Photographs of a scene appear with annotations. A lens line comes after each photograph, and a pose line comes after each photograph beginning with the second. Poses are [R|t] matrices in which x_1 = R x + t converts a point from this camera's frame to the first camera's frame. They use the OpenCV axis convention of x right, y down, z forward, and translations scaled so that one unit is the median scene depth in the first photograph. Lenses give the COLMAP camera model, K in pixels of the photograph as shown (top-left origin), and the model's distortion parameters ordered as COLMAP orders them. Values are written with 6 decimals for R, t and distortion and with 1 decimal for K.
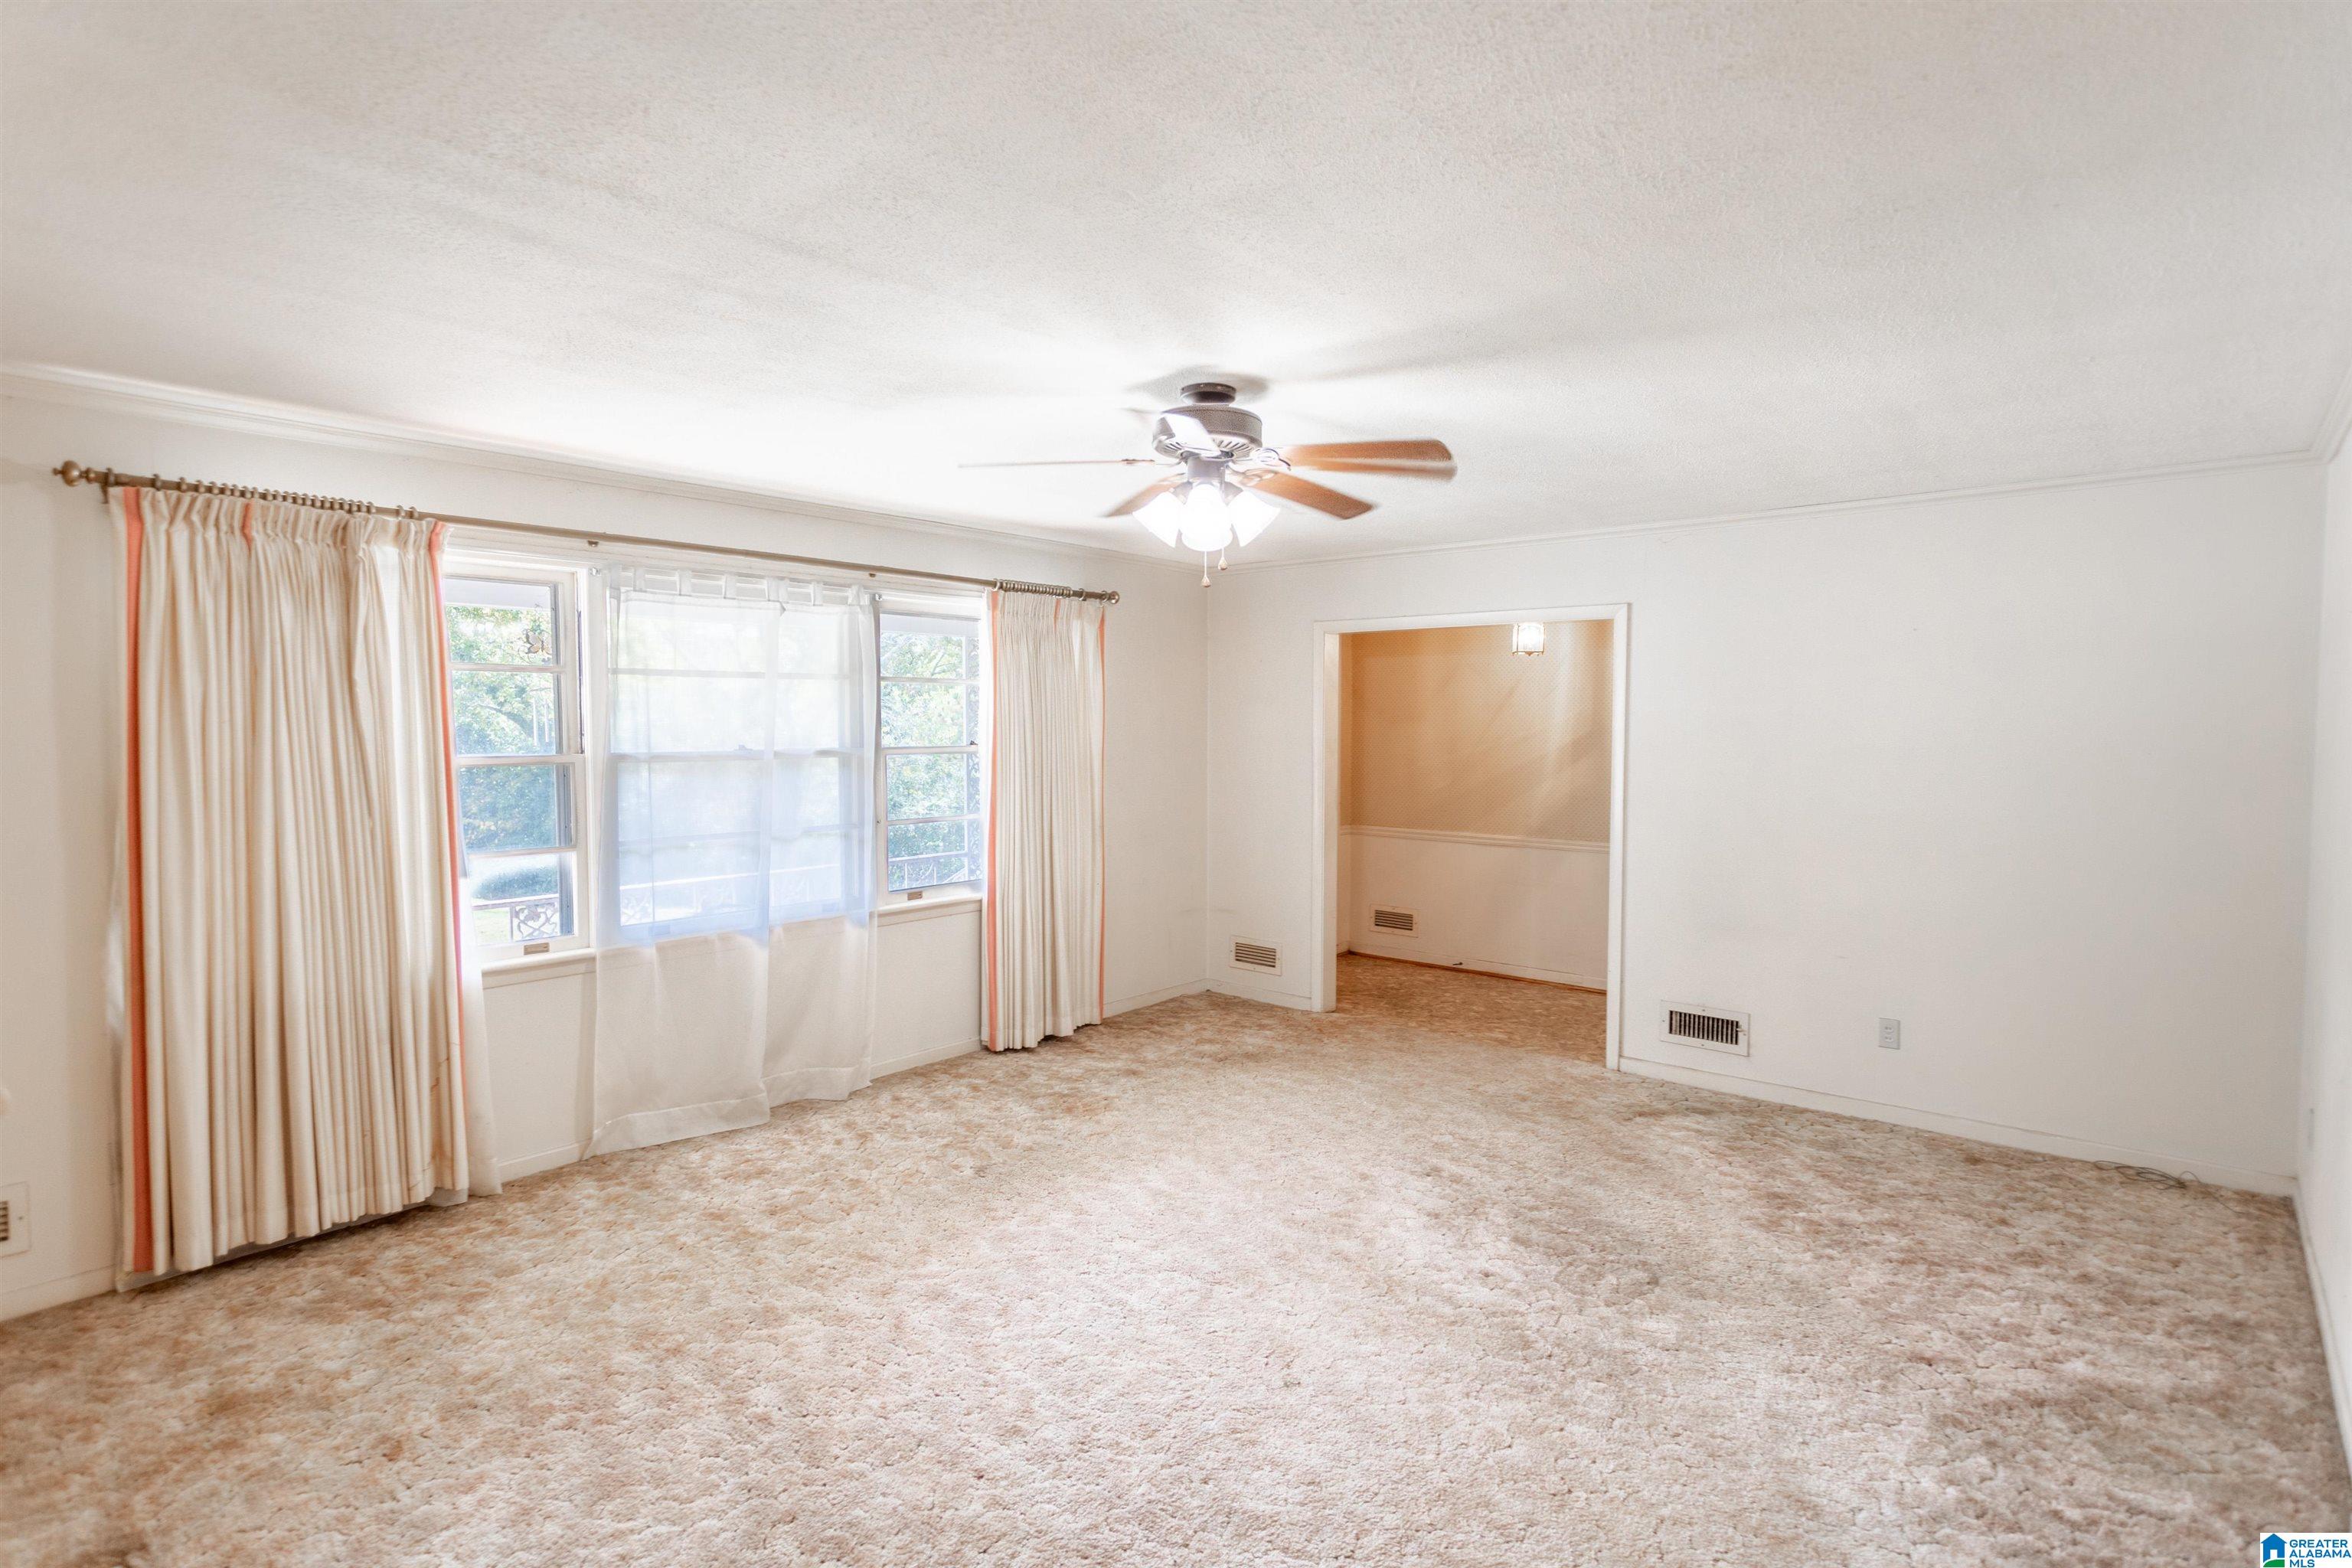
lens RADIAL K [[1198.0, 0, 1176.0], [0, 1198.0, 784.0], [0, 0, 1]] dist [0.012192, 0.000060]
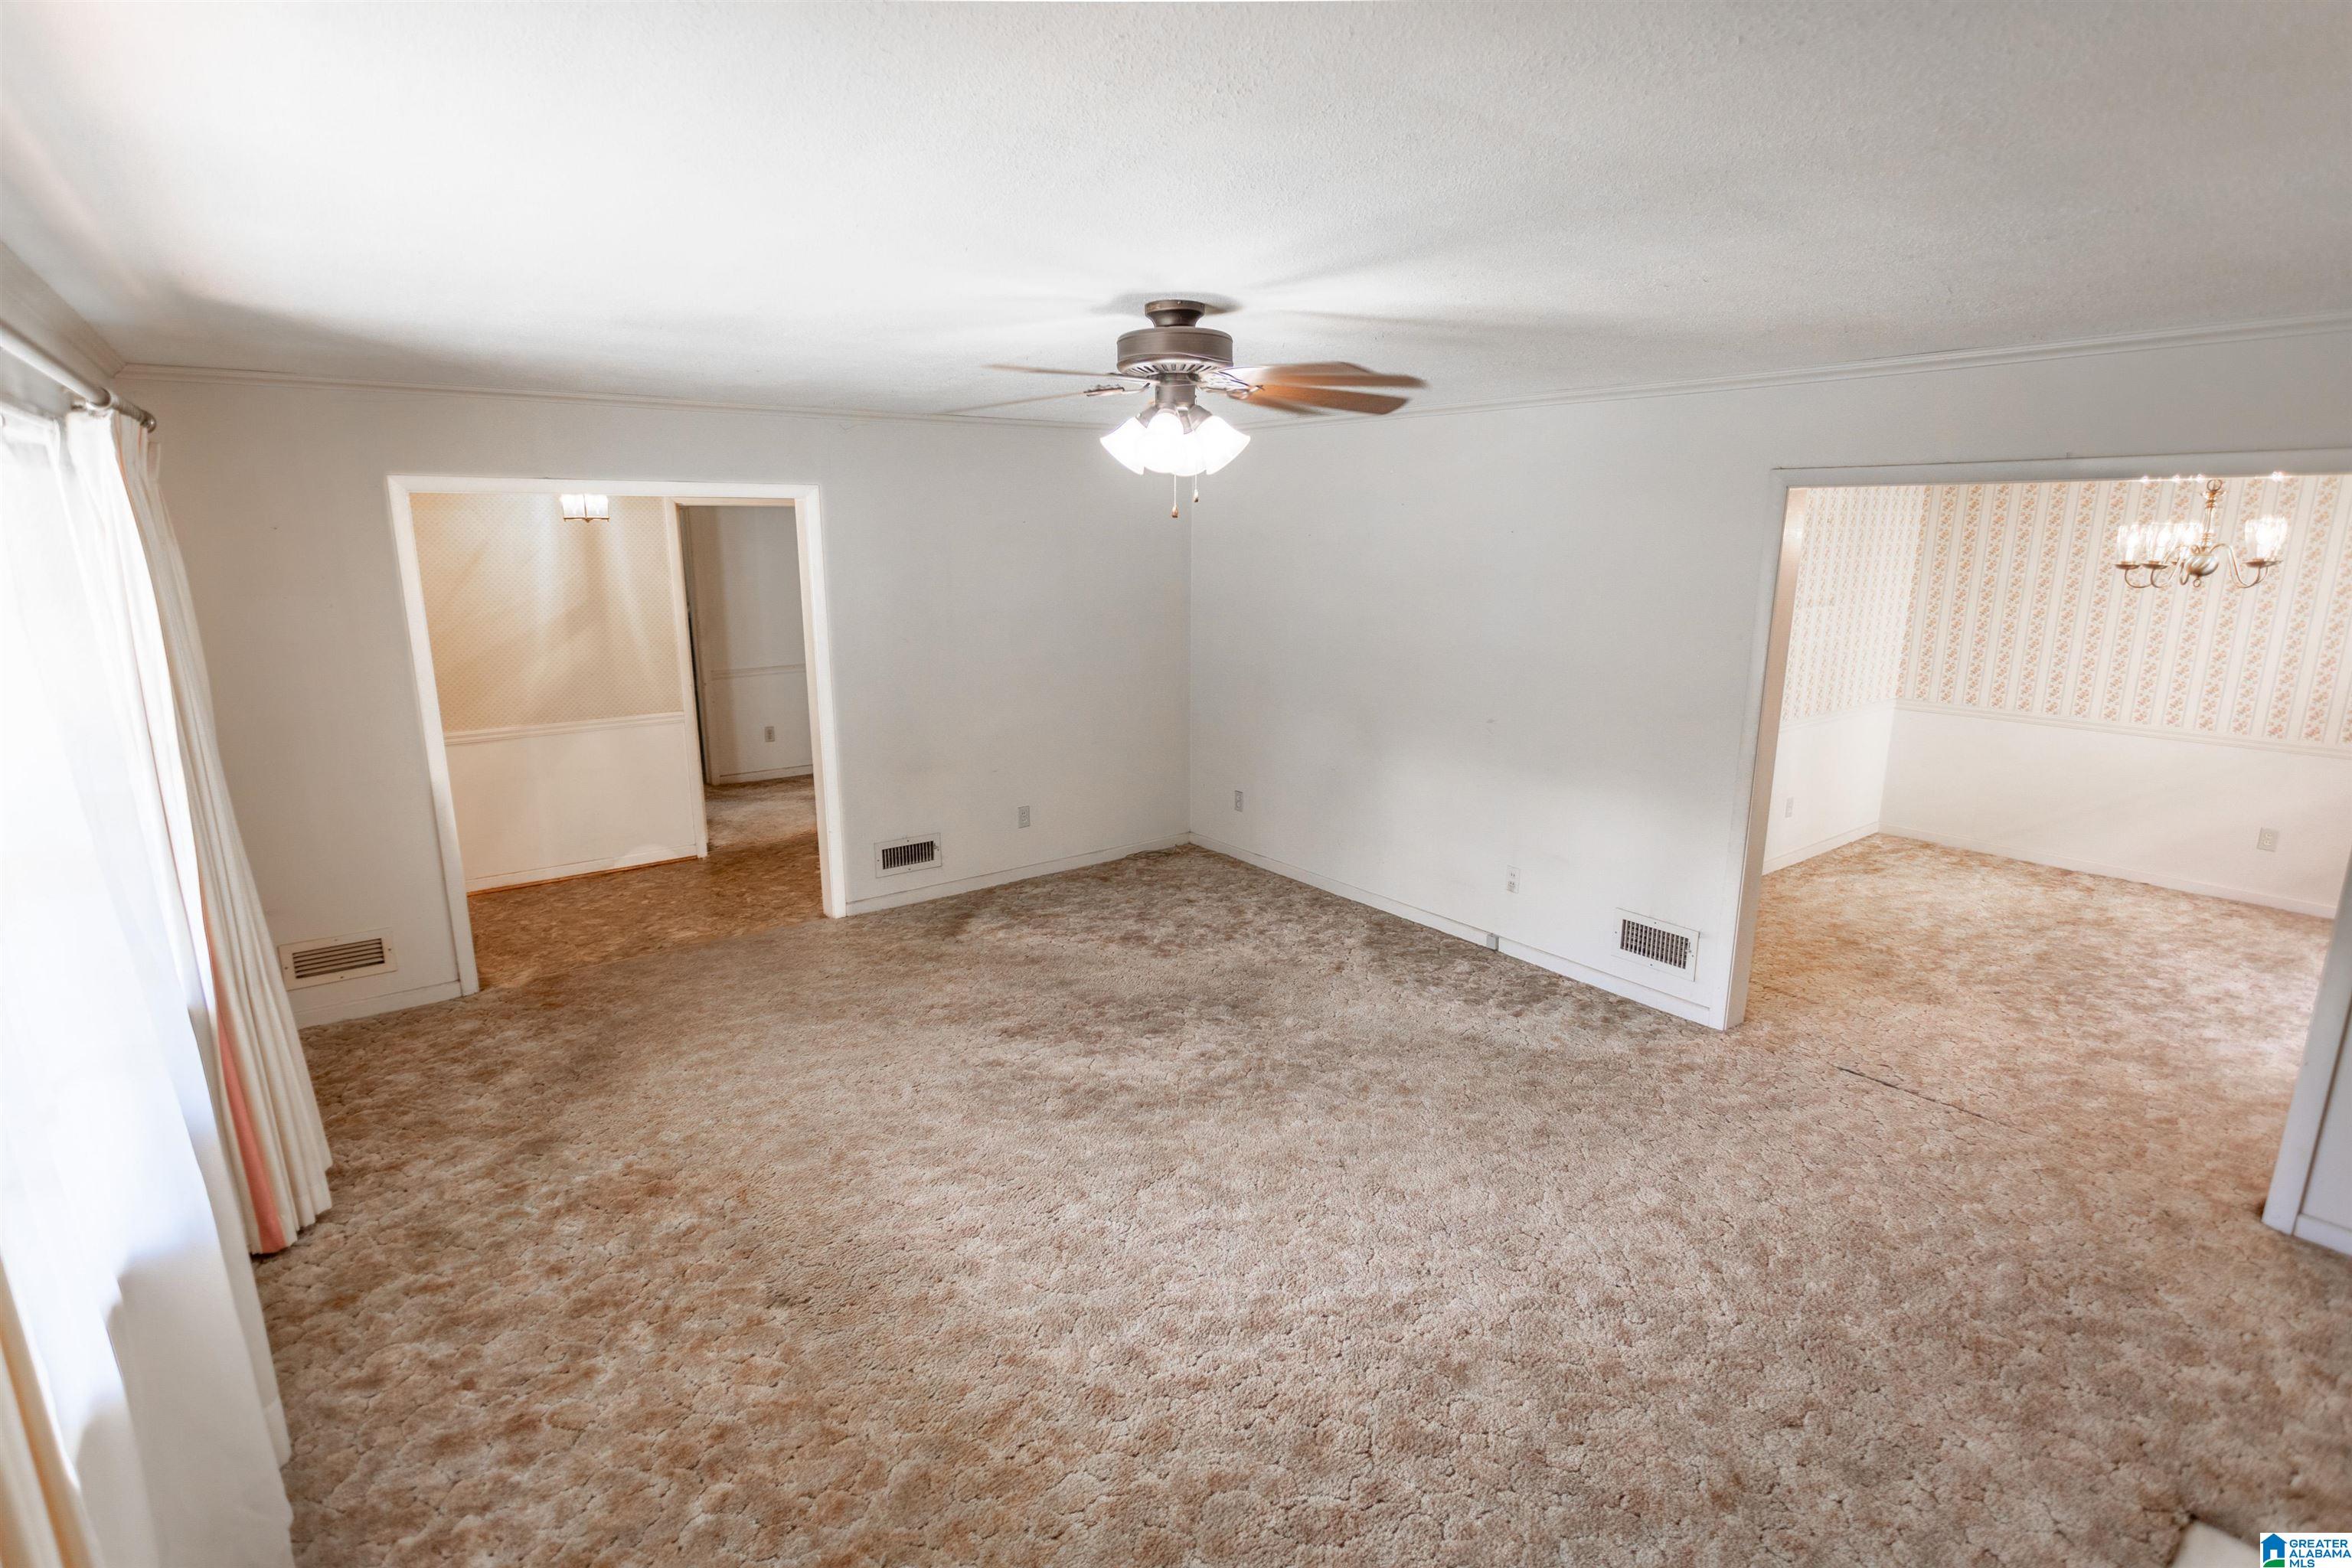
lens RADIAL K [[1123.0, 0, 1176.0], [0, 1123.0, 784.0], [0, 0, 1]] dist [-0.012899, 0.000042]
pose [[0.218013, -0.220319, 0.950752, -0.702842], [0.051404, 0.975426, 0.214249, -0.116182], [-0.974591, 0.002164, 0.223981, 0.638358]]
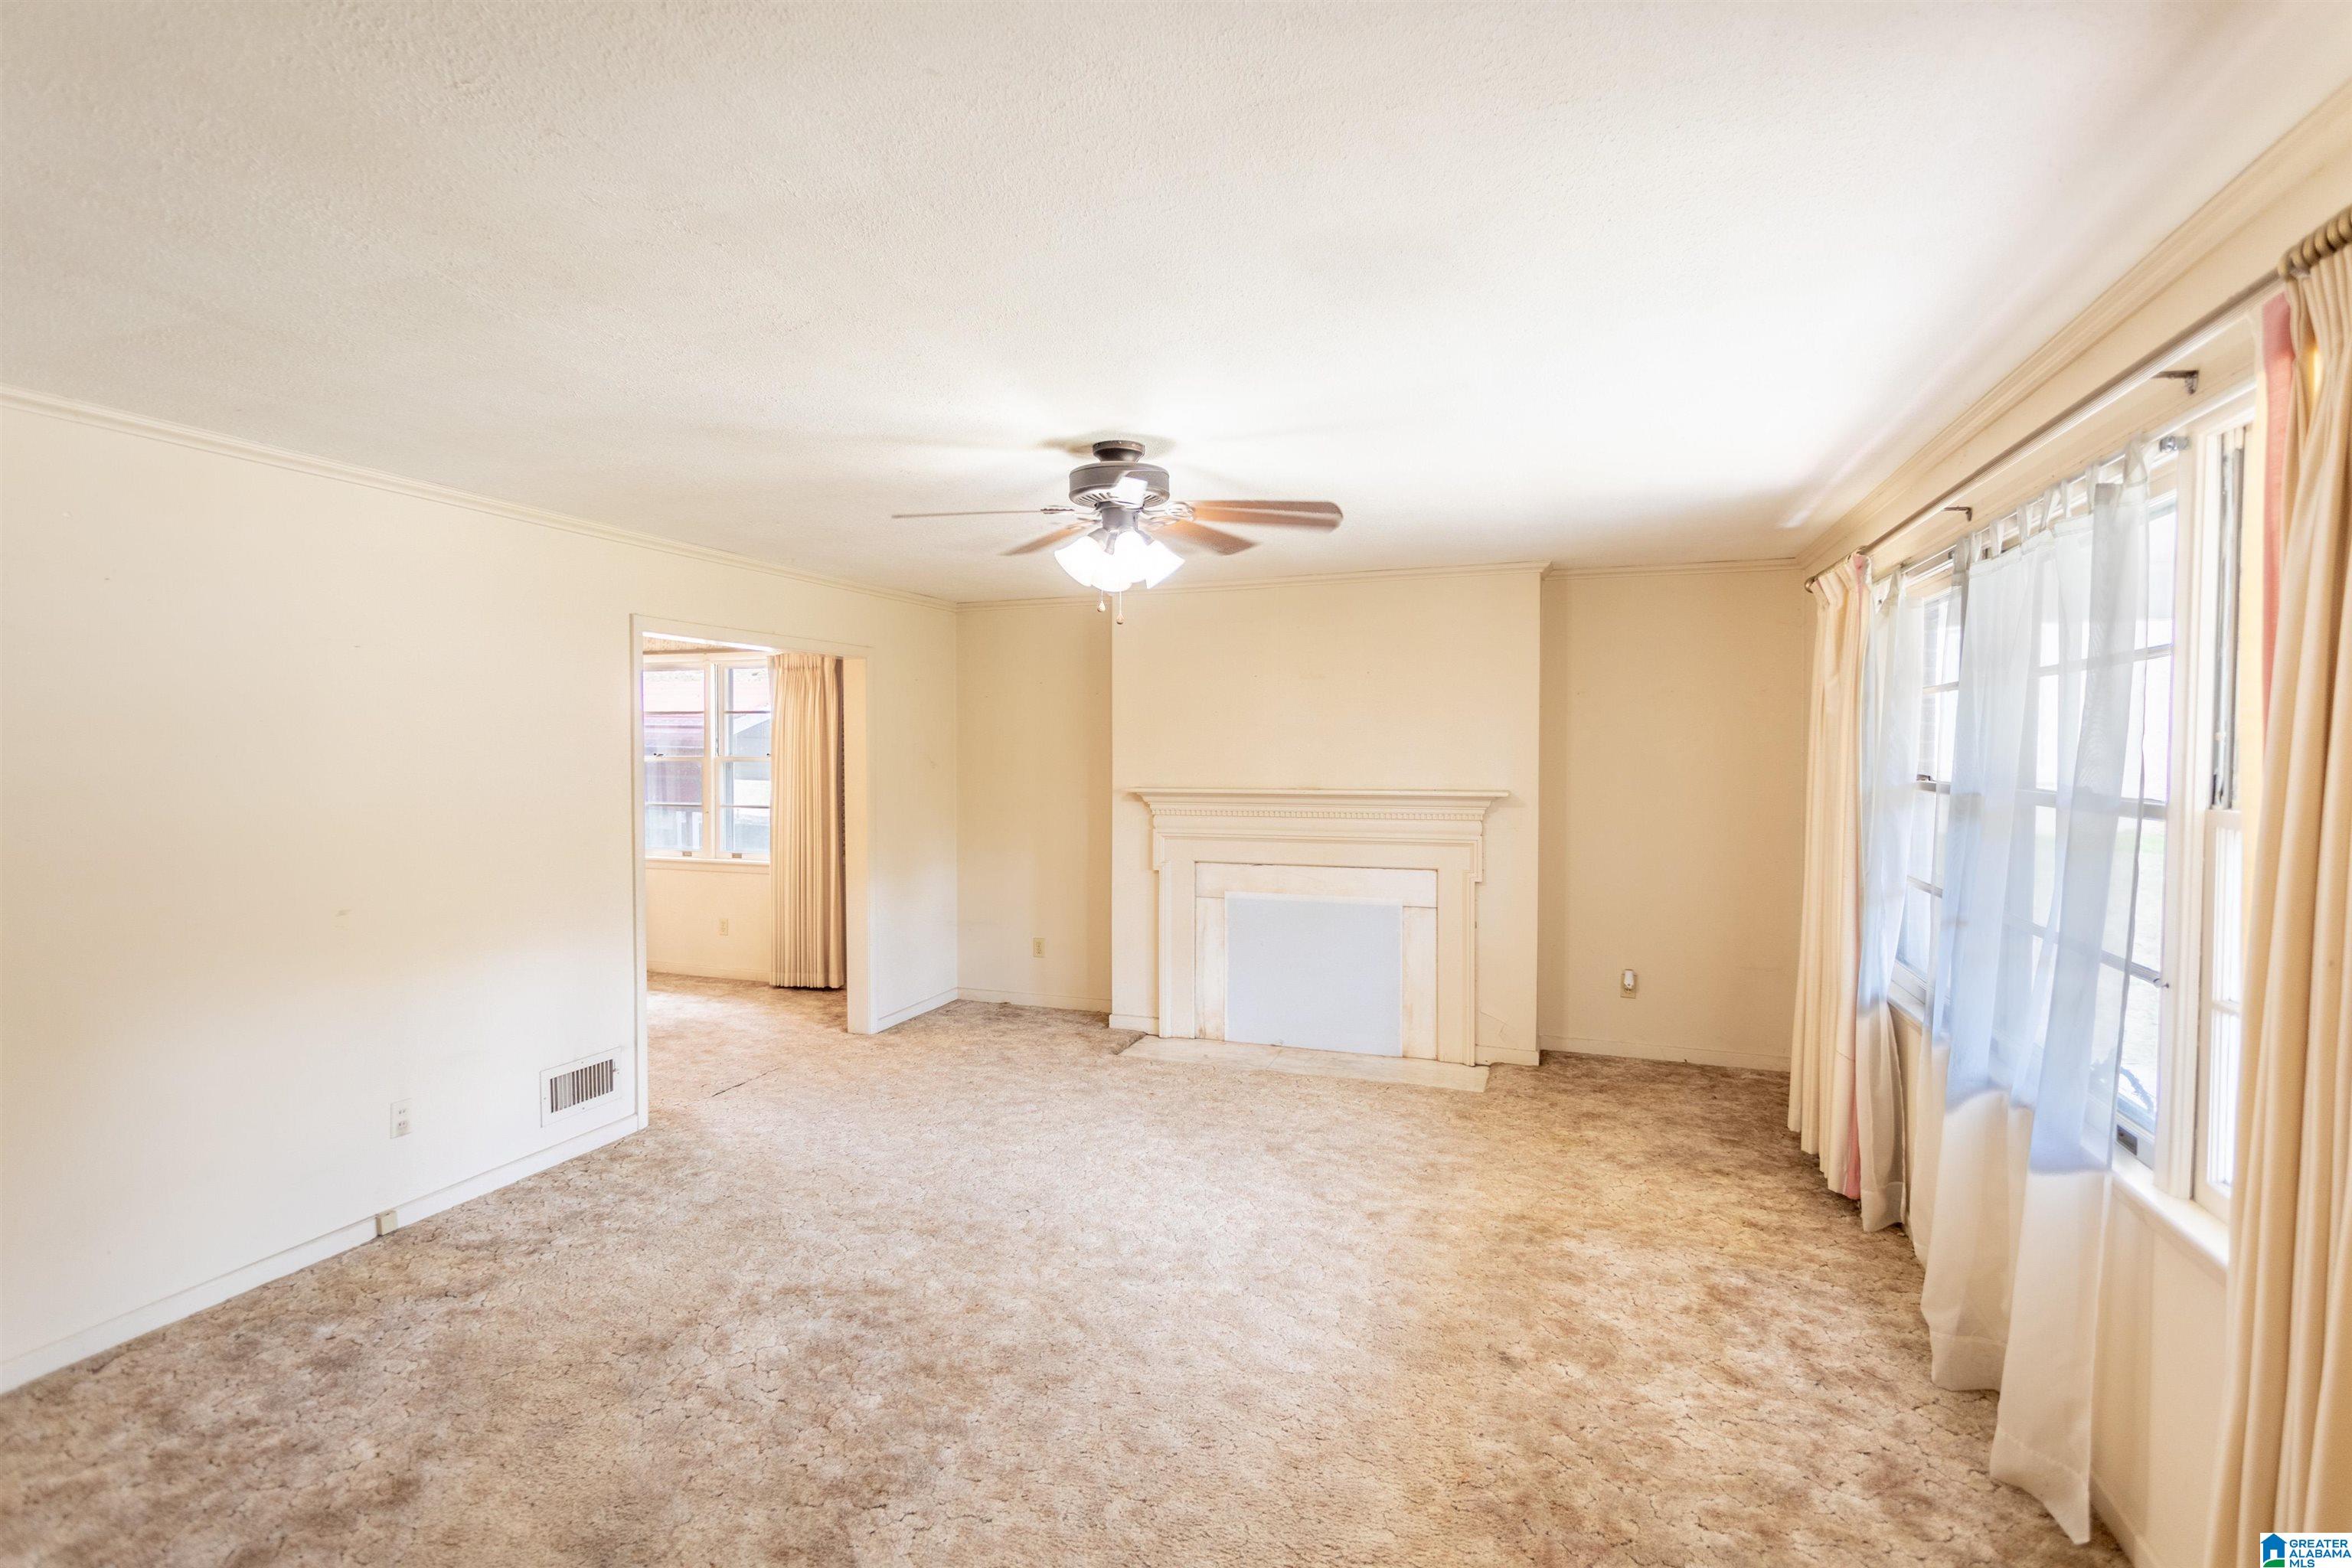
lens RADIAL K [[1135.9, 0, 1176.0], [0, 1135.9, 784.0], [0, 0, 1]] dist [0.010470, -0.000920]
pose [[-0.936629, 0.009313, -0.350199, 0.279138], [-0.023261, 0.995787, 0.088695, -0.089109], [0.349550, 0.091220, -0.932467, 1.603438]]
